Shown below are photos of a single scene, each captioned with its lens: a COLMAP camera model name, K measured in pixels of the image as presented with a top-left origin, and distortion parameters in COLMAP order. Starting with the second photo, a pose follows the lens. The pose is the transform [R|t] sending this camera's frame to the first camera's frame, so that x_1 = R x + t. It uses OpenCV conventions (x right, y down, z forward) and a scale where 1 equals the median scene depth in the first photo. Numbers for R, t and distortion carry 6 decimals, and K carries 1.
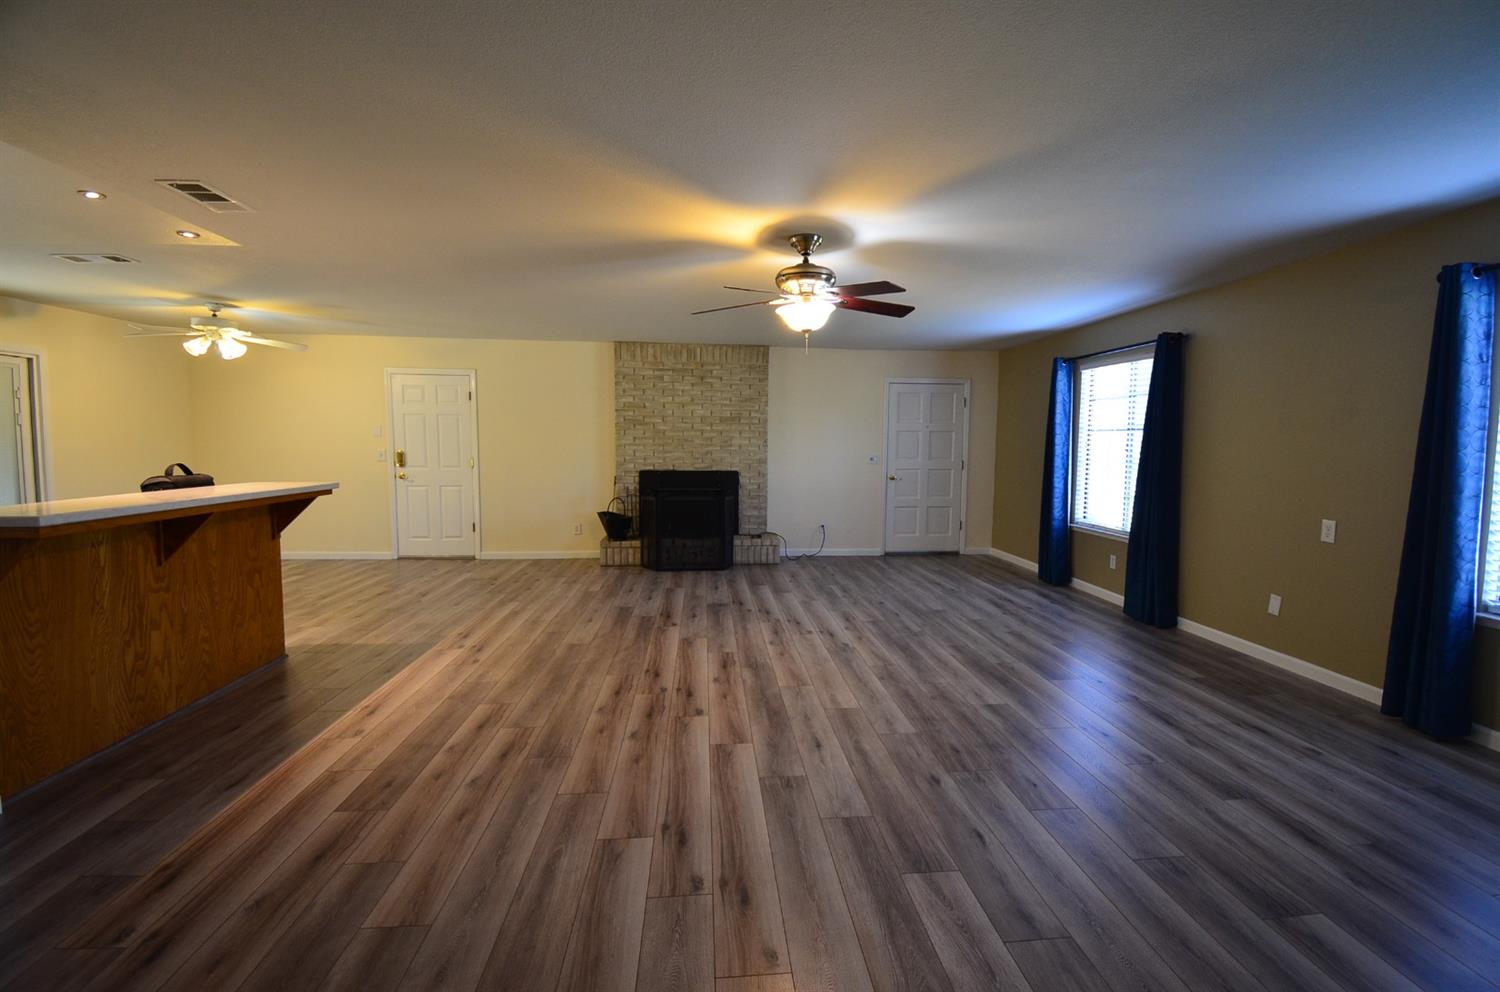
lens RADIAL K [[670.2, 0, 765.7], [0, 670.2, 498.0], [0, 0, 1]] dist [-0.003189, -0.002068]
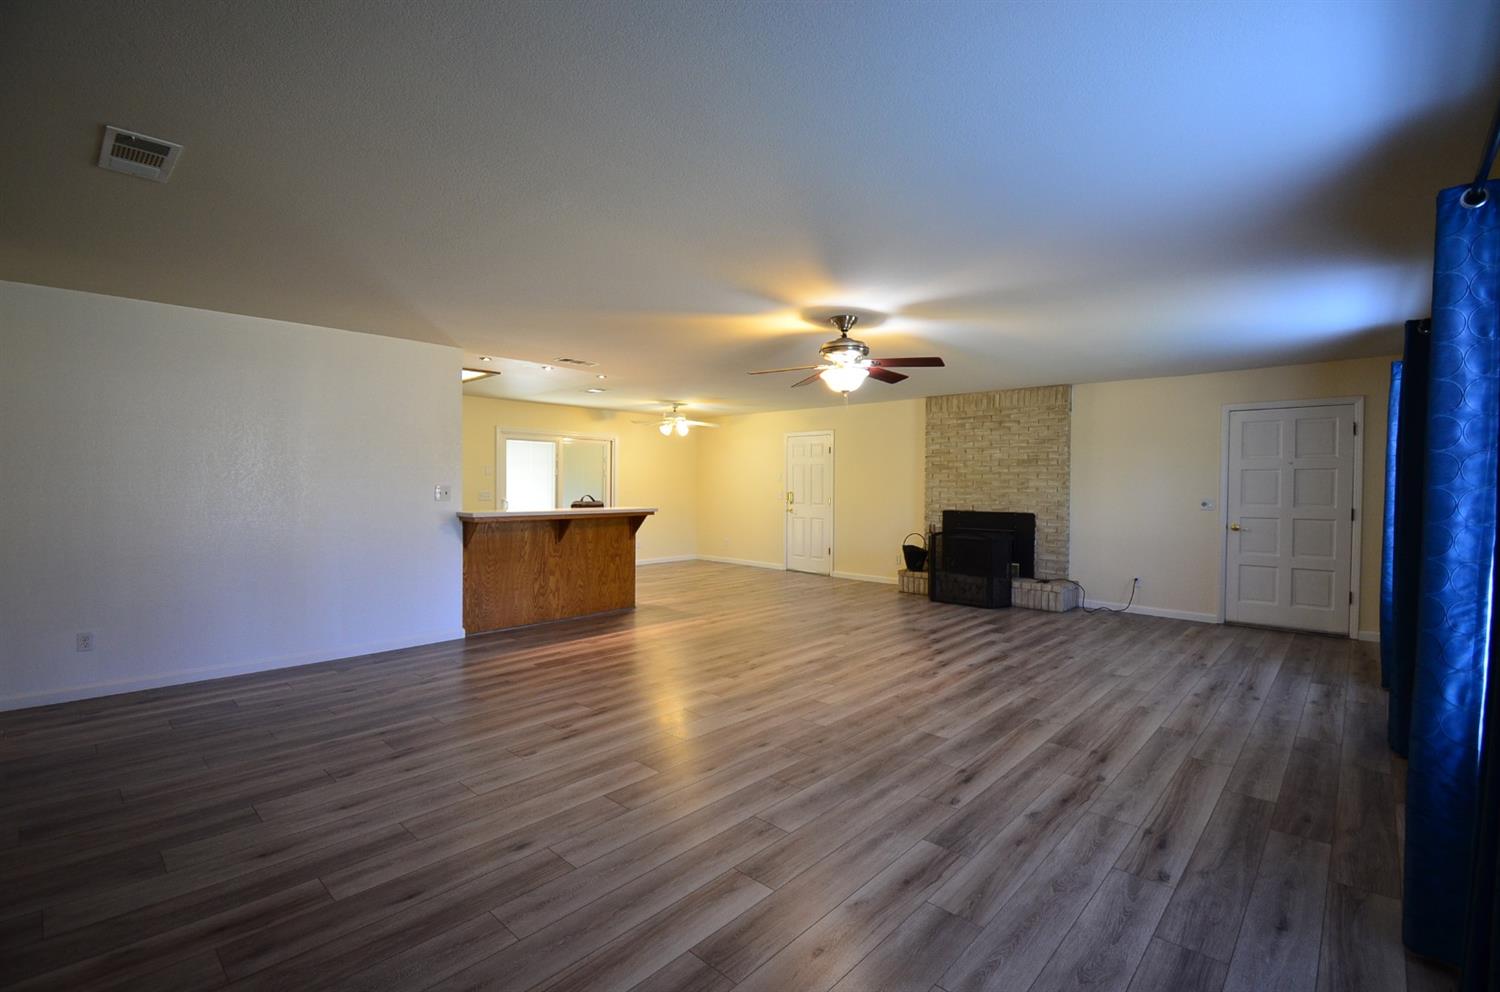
lens RADIAL K [[670.2, 0, 755.8], [0, 670.2, 492.4], [0, 0, 1]] dist [-0.003189, -0.002068]
pose [[0.657295, 0.004382, -0.753620, 0.703925], [-0.062366, 0.996869, -0.048599, 0.003737], [0.751048, 0.078944, 0.655511, 0.070975]]
